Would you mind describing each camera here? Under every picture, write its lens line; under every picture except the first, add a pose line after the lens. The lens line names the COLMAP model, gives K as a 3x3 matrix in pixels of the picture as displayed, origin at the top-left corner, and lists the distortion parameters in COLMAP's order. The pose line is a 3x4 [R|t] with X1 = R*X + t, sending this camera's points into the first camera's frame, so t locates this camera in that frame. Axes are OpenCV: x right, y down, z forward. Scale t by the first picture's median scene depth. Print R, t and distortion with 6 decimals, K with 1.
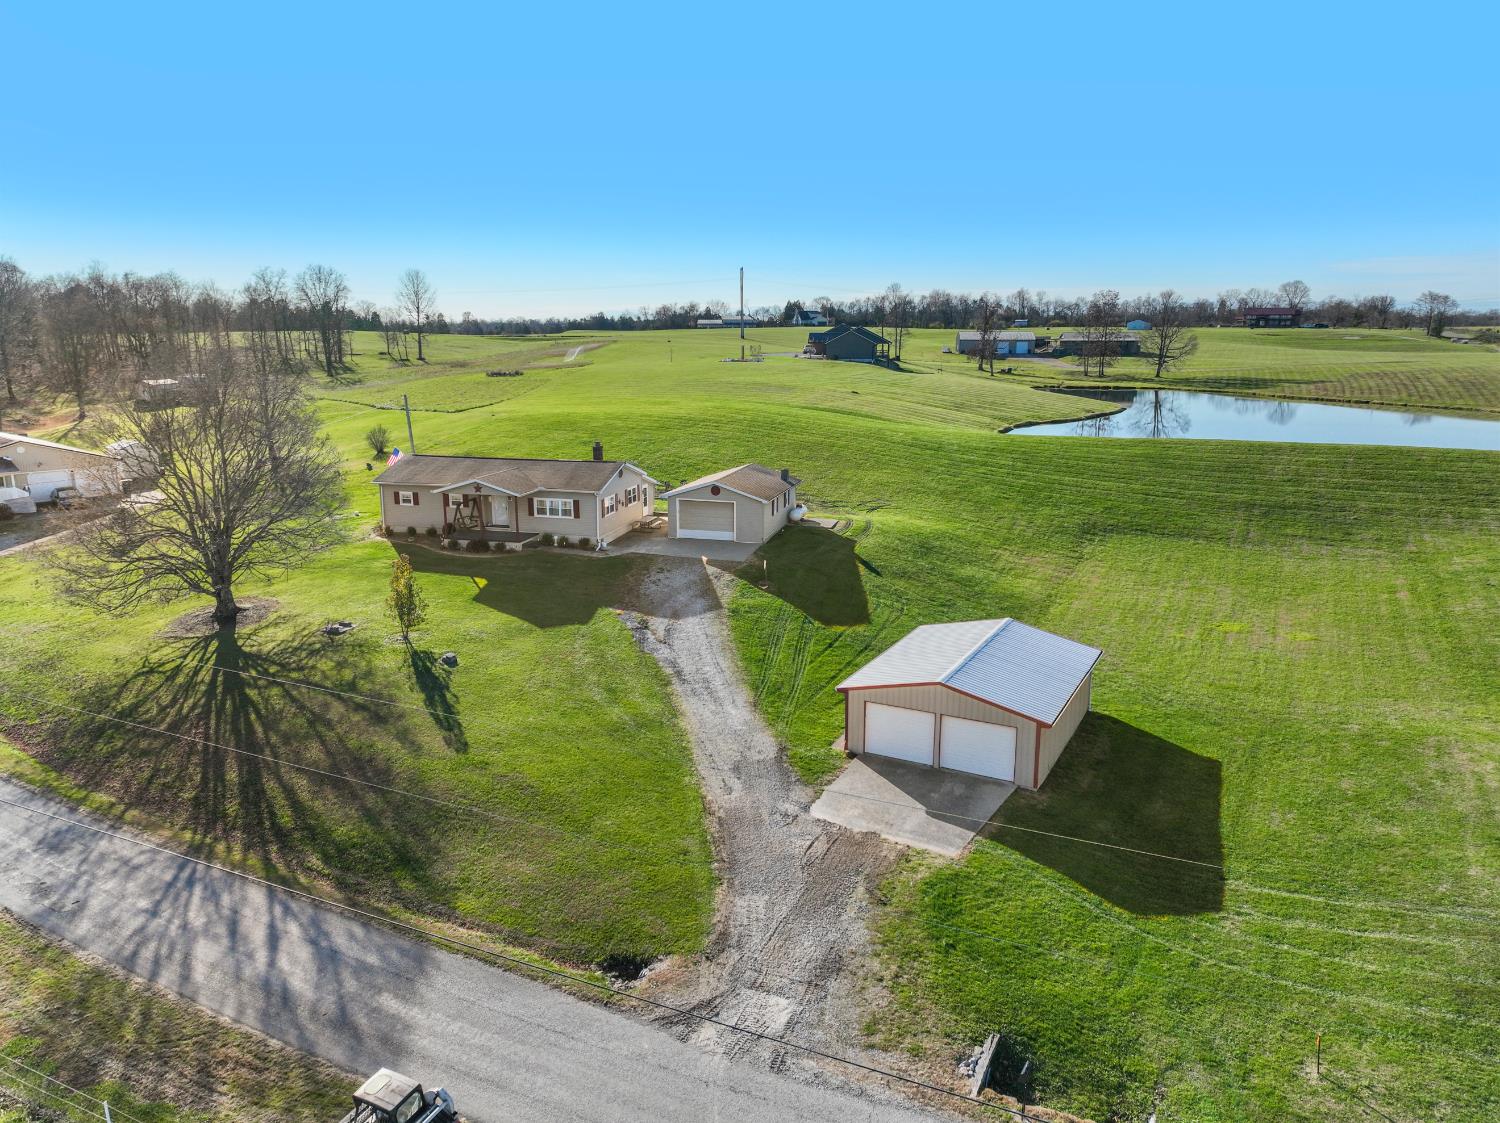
lens RADIAL K [[1049.7, 0, 754.7], [0, 1049.7, 562.1], [0, 0, 1]] dist [0.003187, 0.010301]
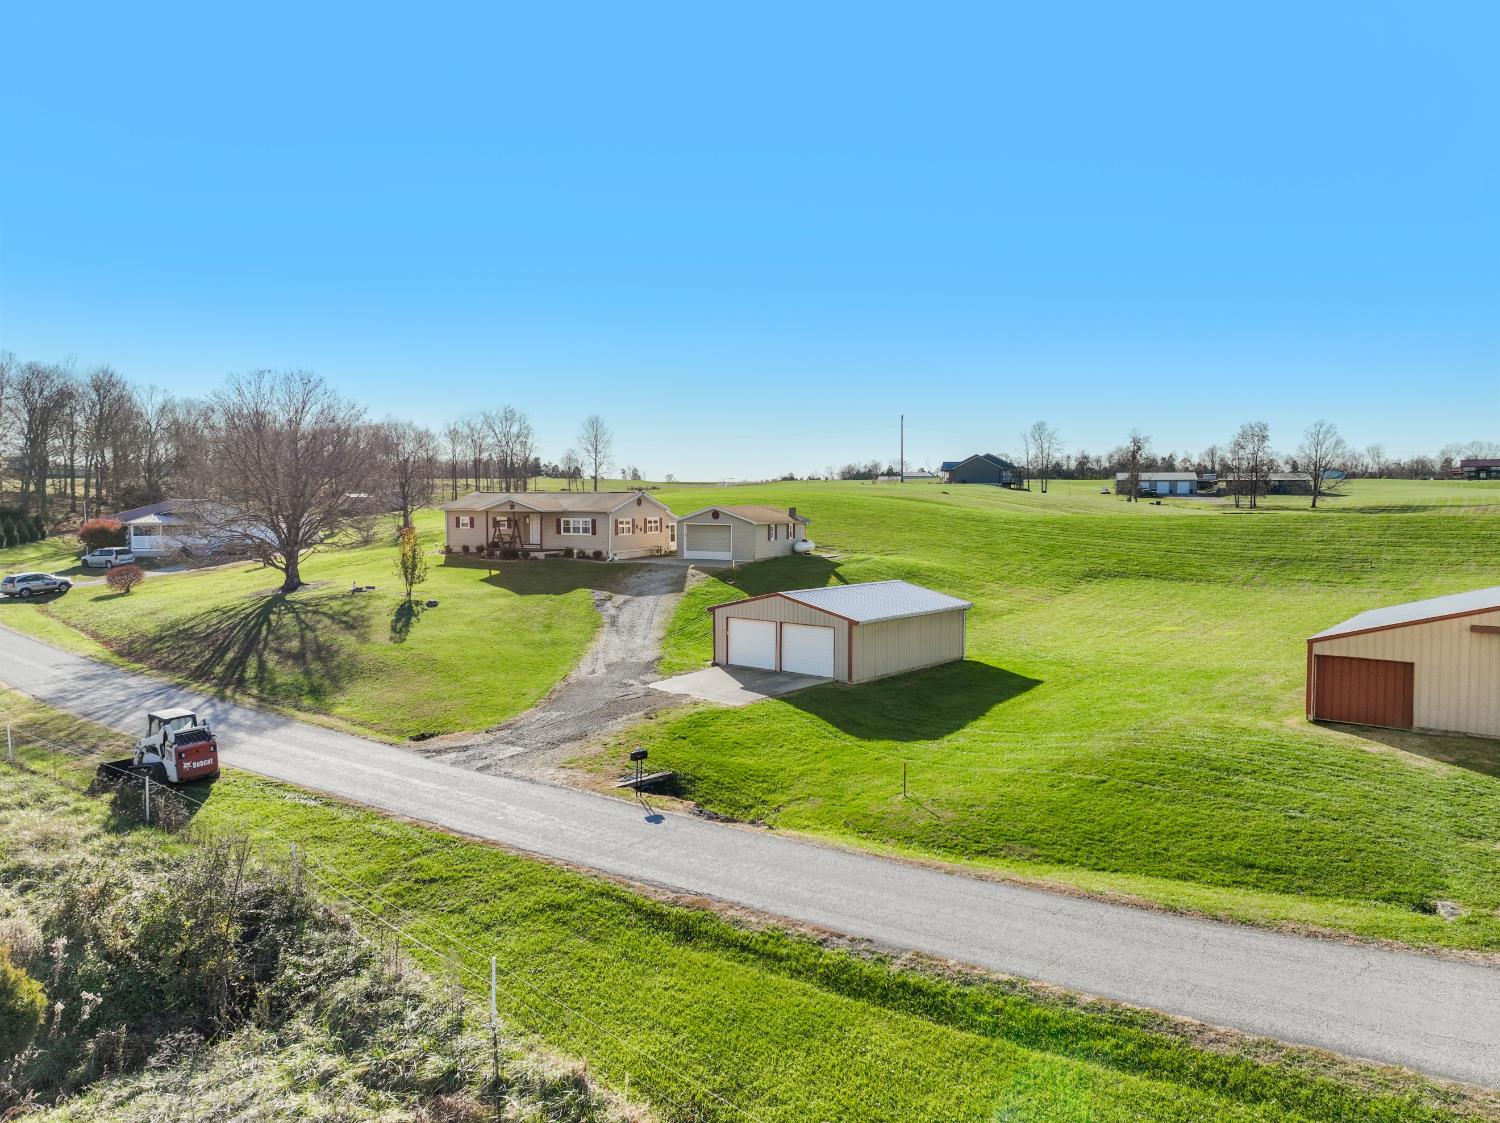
lens RADIAL K [[1049.7, 0, 754.7], [0, 1049.7, 562.1], [0, 0, 1]] dist [0.003187, 0.010301]
pose [[0.981038, 0.012677, -0.193400, 0.228023], [-0.043573, 0.986741, -0.156346, 0.160105], [0.188853, 0.161808, 0.968583, -0.084914]]
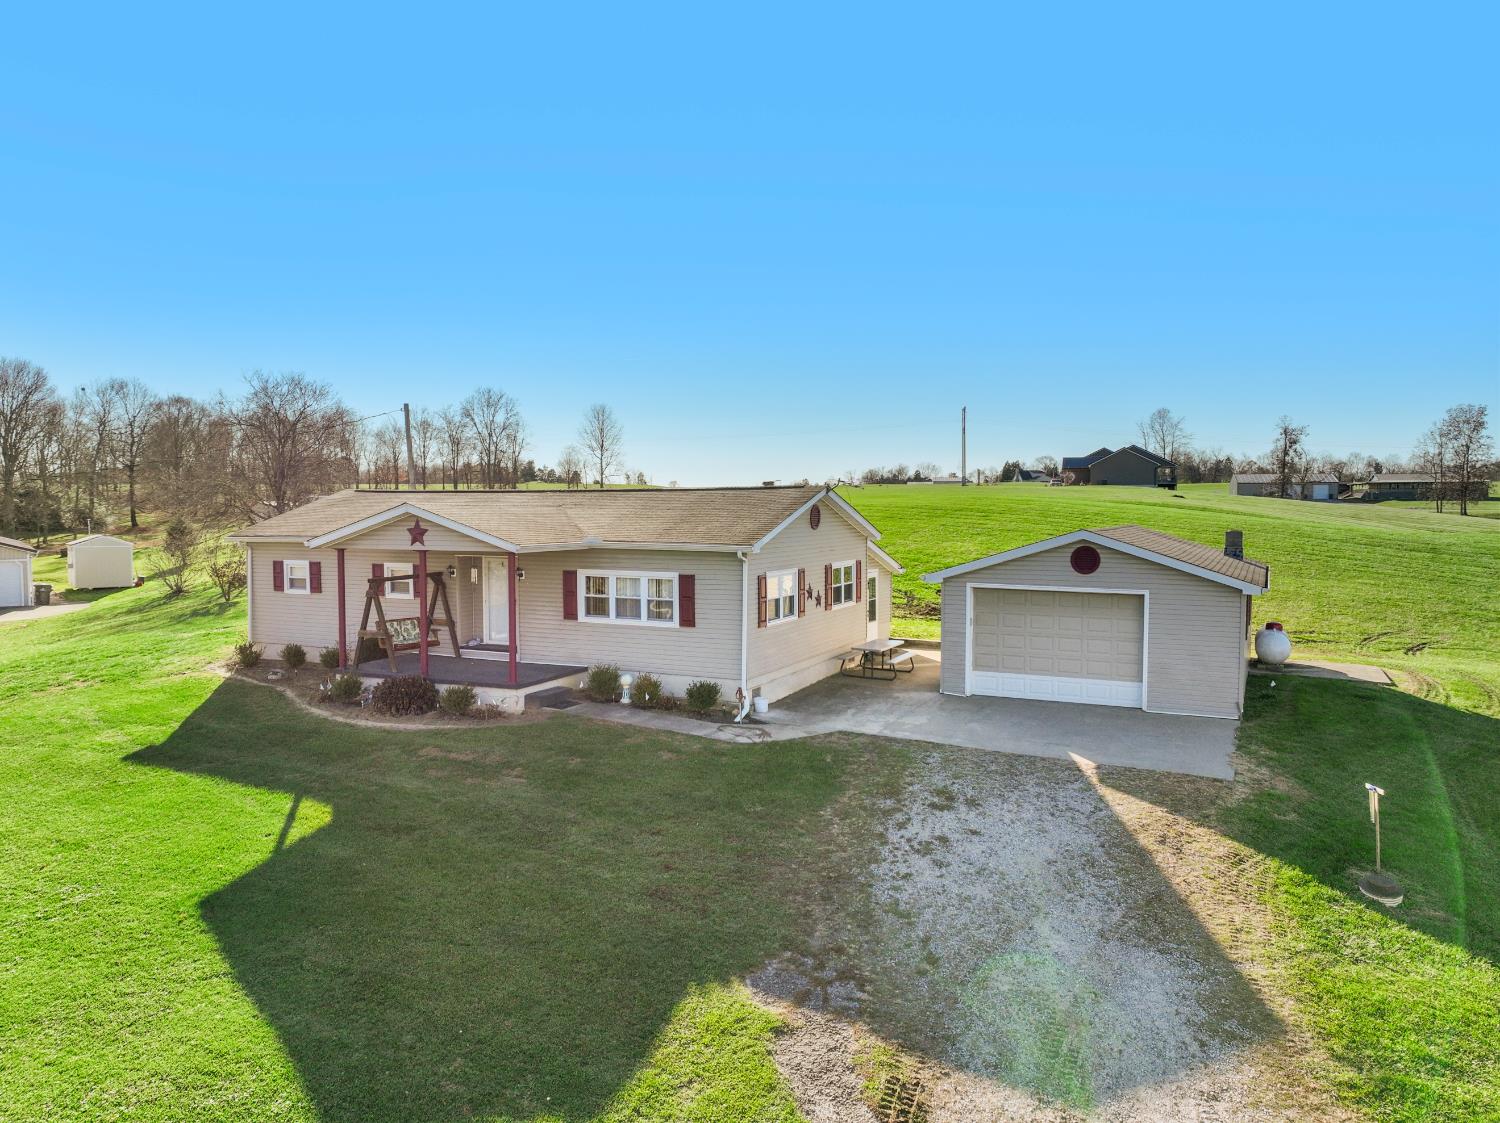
lens RADIAL K [[1049.7, 0, 754.7], [0, 1049.7, 562.1], [0, 0, 1]] dist [0.003187, 0.010301]
pose [[0.981840, 0.008640, -0.189512, -0.079881], [-0.040348, 0.985618, -0.164103, -0.006207], [0.185368, 0.168769, 0.968068, 0.653934]]
